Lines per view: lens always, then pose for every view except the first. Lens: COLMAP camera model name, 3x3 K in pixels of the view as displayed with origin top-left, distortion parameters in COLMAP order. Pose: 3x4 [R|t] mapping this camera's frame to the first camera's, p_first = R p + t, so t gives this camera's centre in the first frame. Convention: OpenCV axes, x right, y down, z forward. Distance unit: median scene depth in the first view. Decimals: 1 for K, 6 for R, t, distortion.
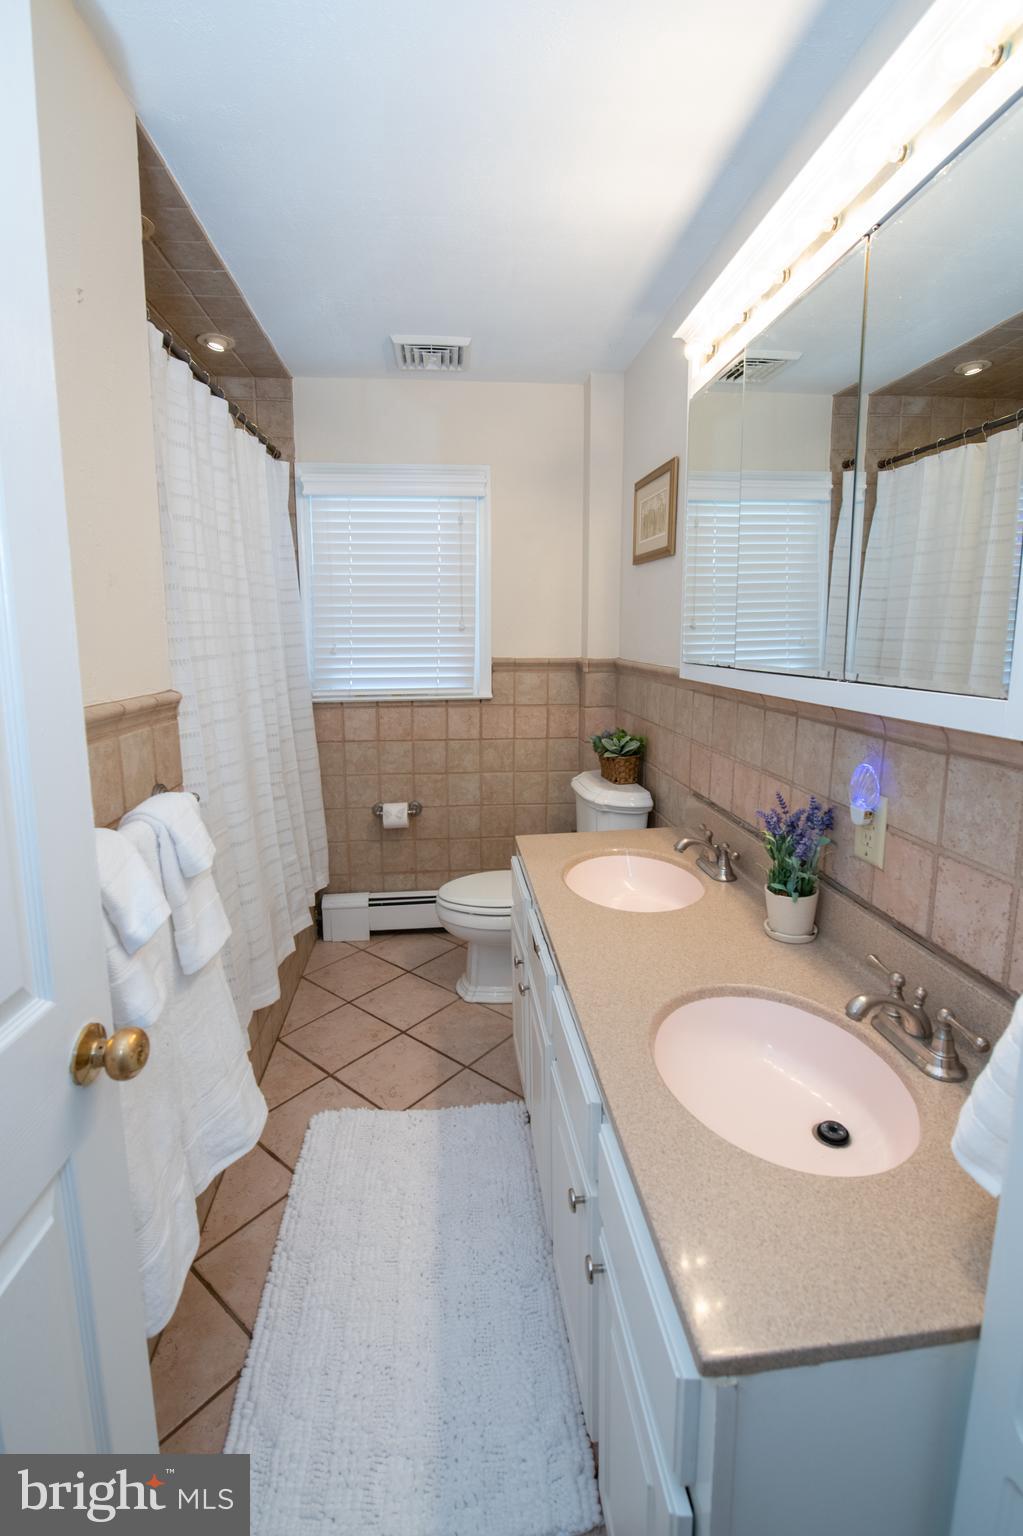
lens RADIAL K [[699.2, 0, 511.5], [0, 699.2, 768.0], [0, 0, 1]] dist [-0.016613, -0.001186]
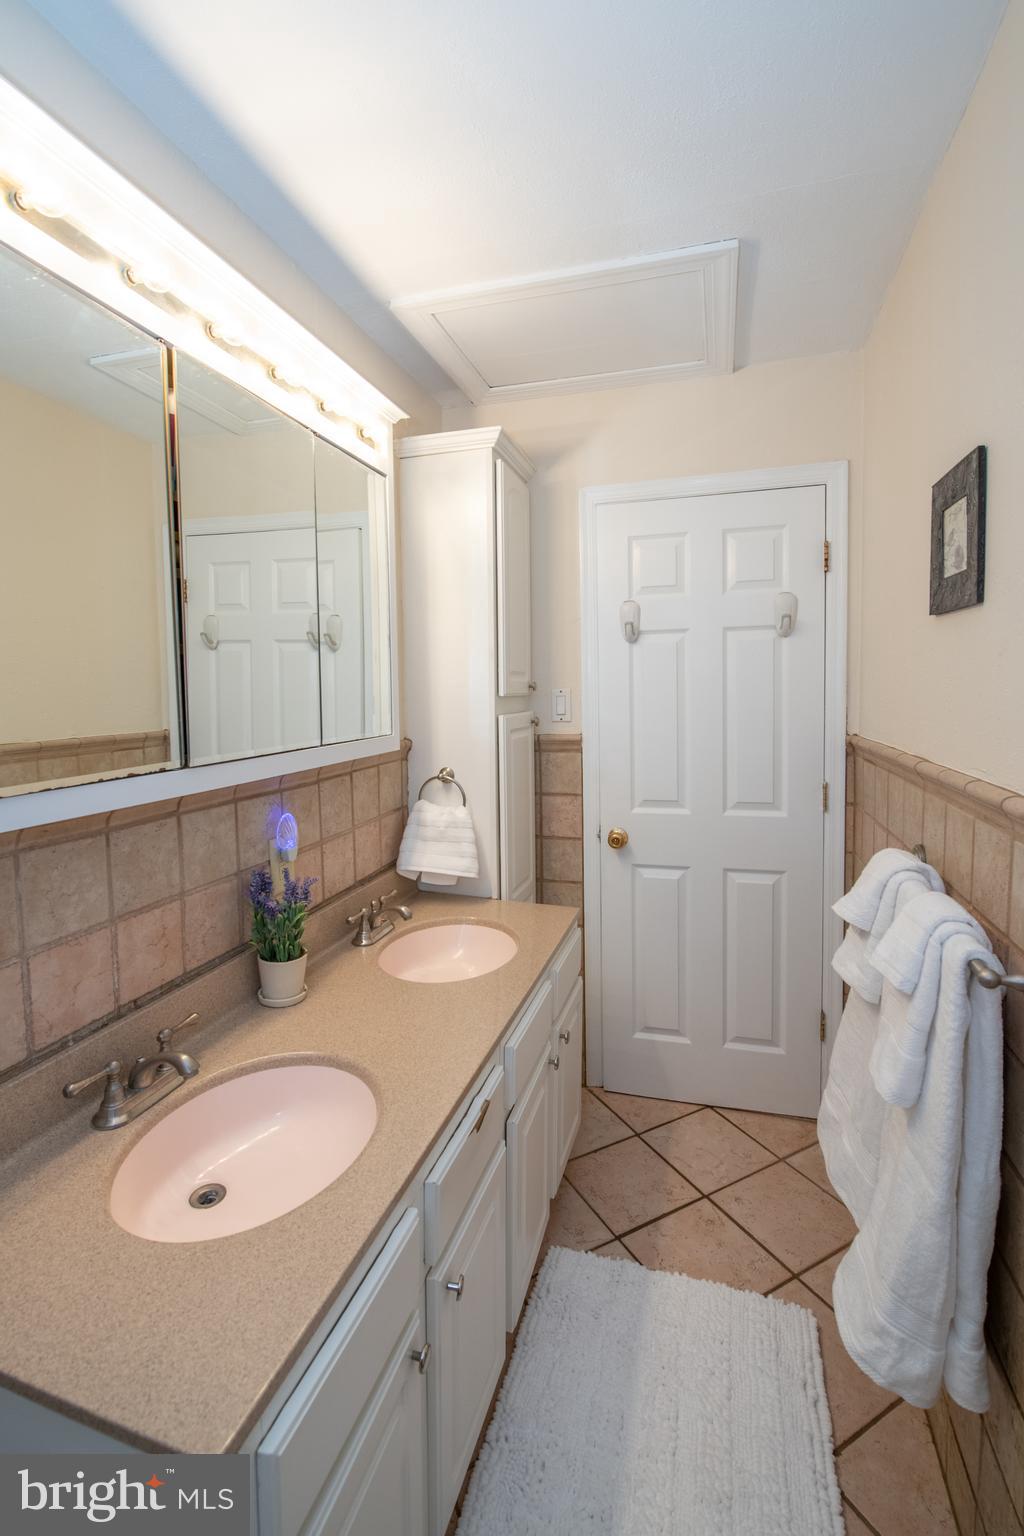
lens RADIAL K [[699.2, 0, 512.0], [0, 699.2, 768.0], [0, 0, 1]] dist [-0.016613, -0.001186]
pose [[-0.922067, -0.013726, 0.386786, -0.388647], [0.104699, 0.953262, 0.283424, -0.428219], [-0.372599, 0.301832, -0.877535, 2.058599]]
